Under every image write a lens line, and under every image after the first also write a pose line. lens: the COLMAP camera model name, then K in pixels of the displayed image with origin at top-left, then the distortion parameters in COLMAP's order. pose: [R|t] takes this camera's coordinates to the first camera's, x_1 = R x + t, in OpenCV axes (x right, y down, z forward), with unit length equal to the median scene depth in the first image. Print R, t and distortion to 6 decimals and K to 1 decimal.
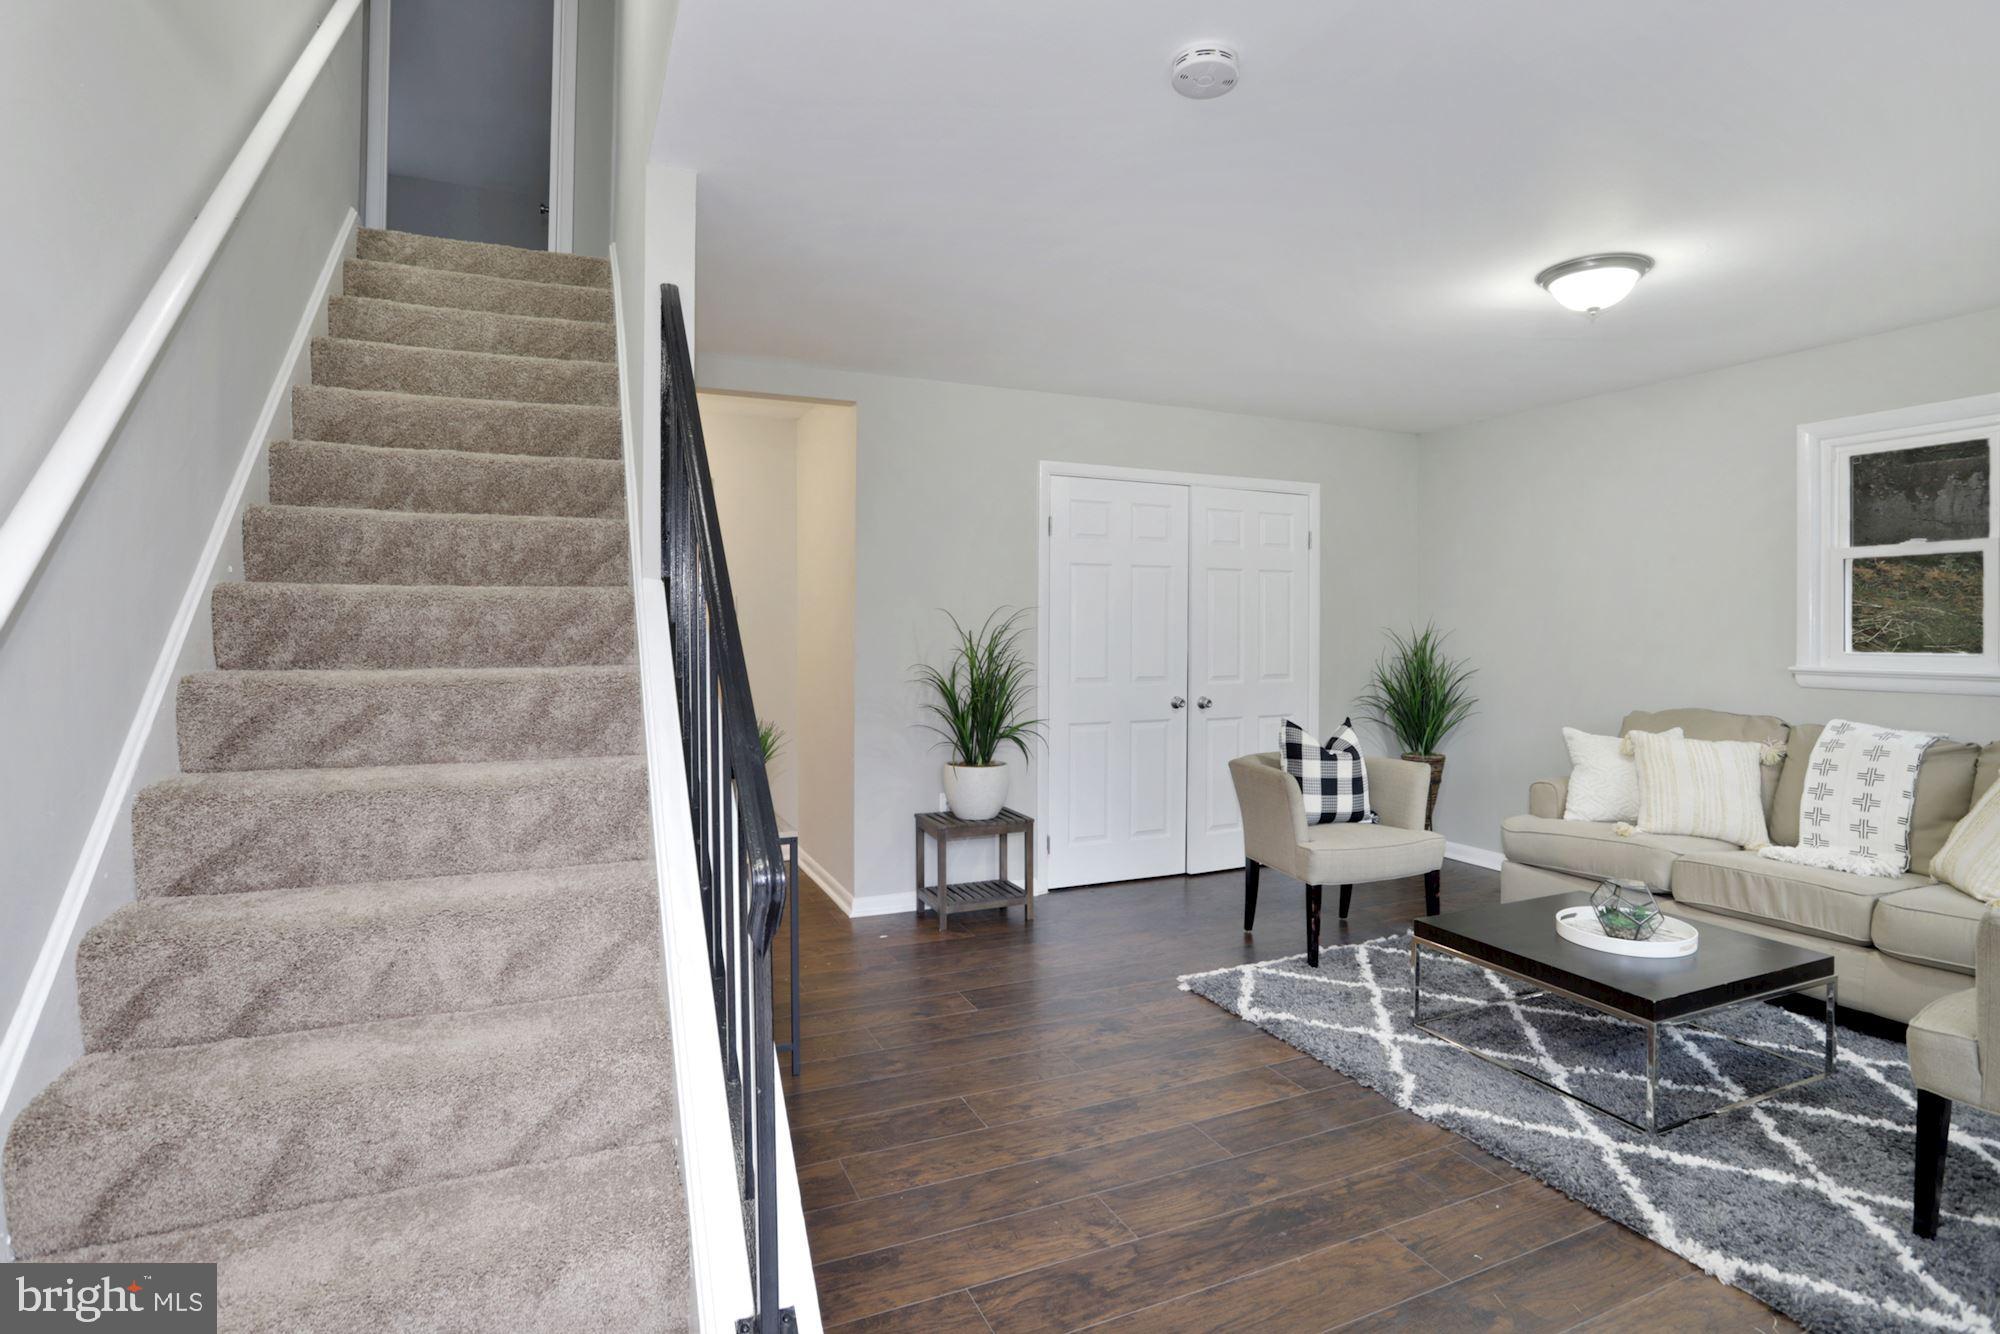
lens RADIAL K [[981.6, 0, 1001.8], [0, 981.6, 655.5], [0, 0, 1]] dist [0.003975, 0.000714]
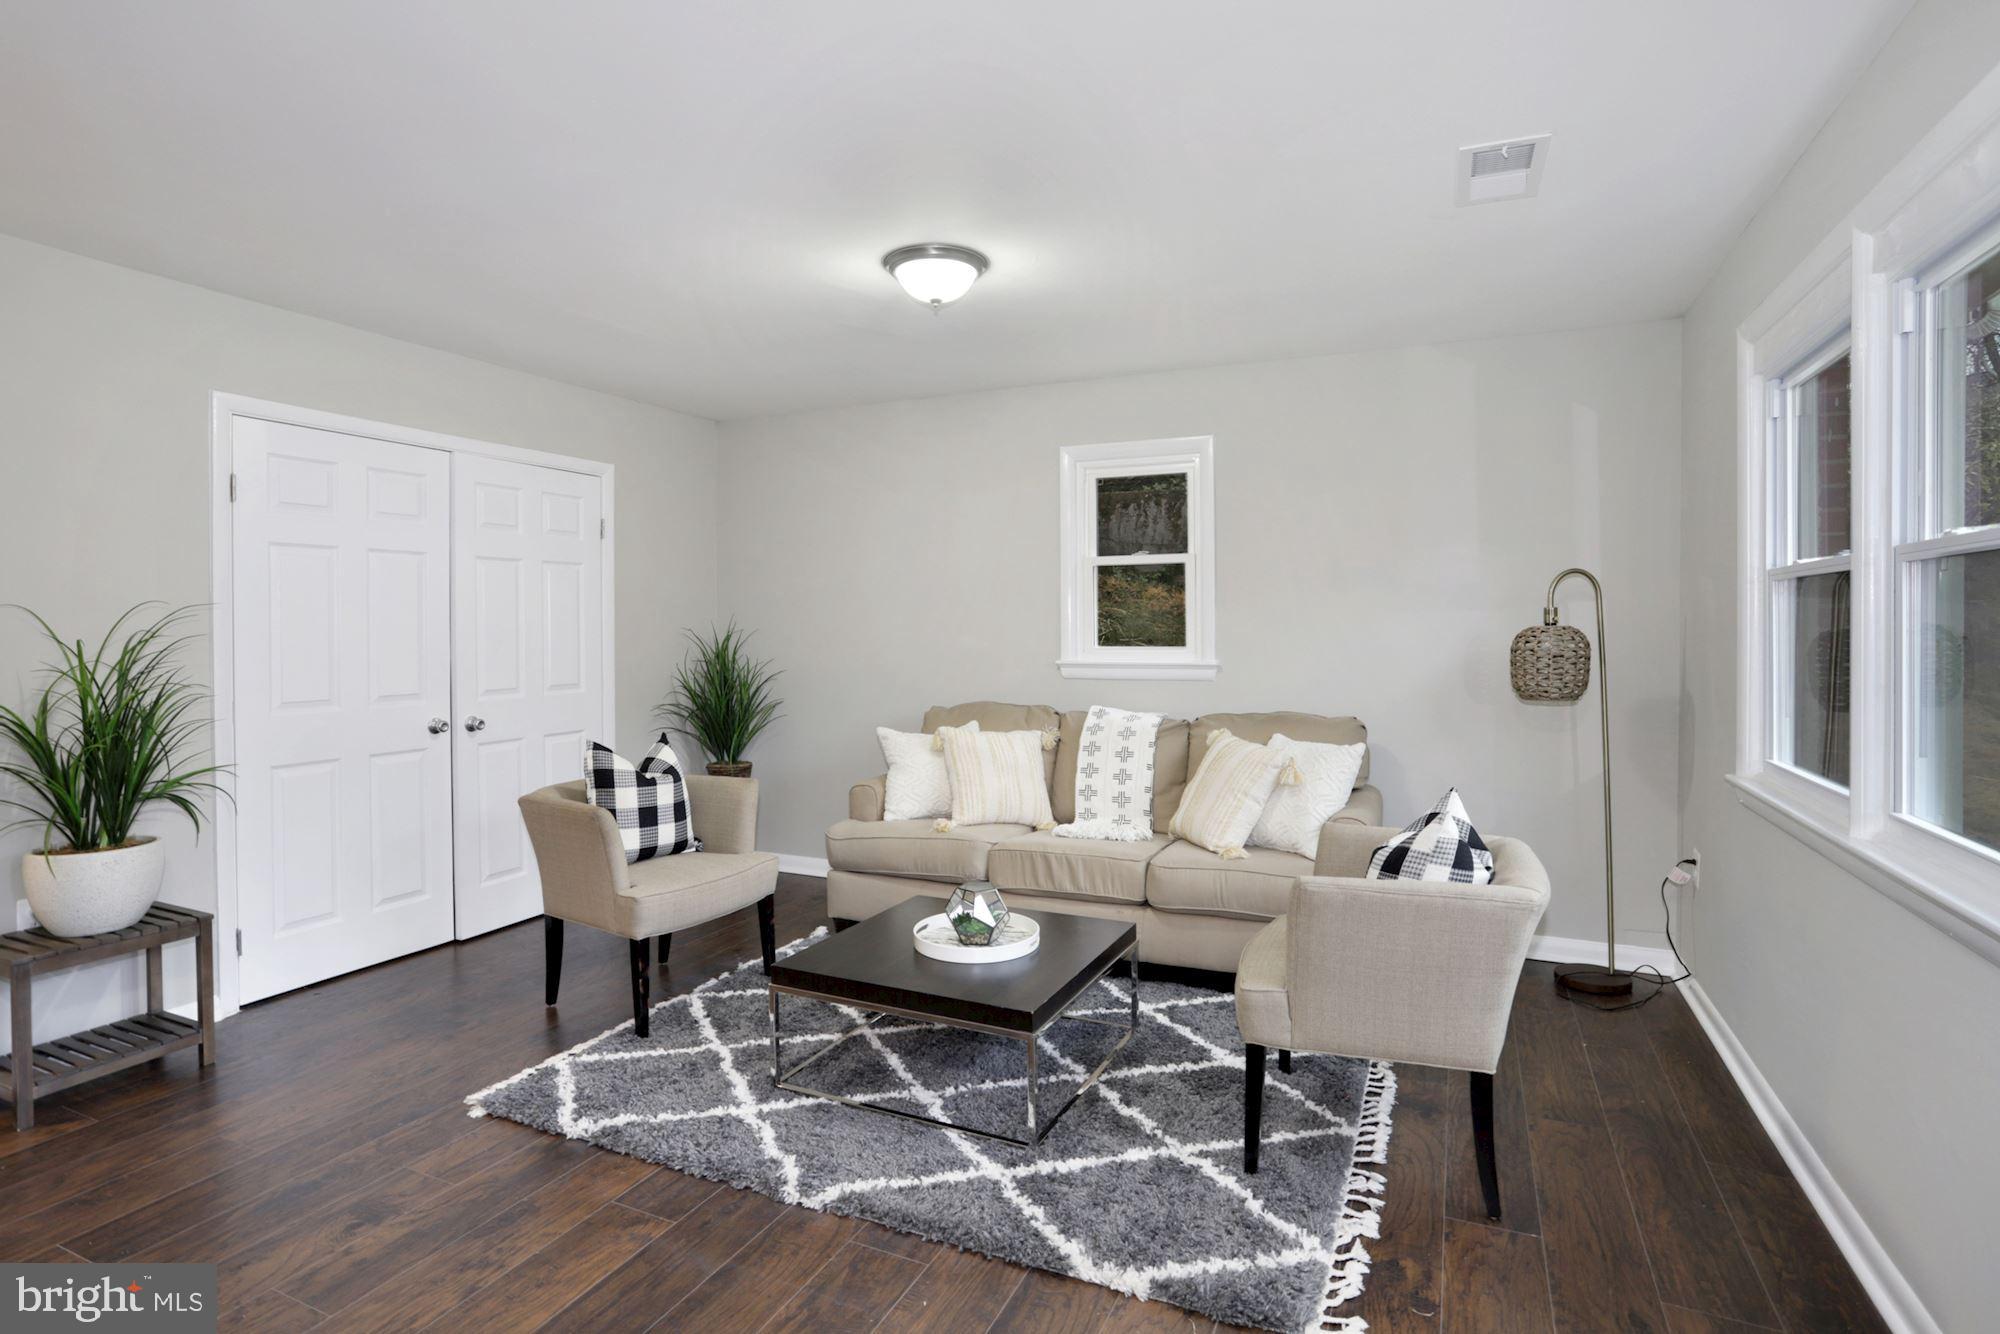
lens RADIAL K [[992.7, 0, 997.9], [0, 992.7, 637.7], [0, 0, 1]] dist [-0.057061, 0.034301]
pose [[0.749846, -0.015321, 0.661435, -0.001535], [0.026853, 0.999613, -0.007288, -0.008945], [-0.661067, 0.023226, 0.749967, 0.197788]]
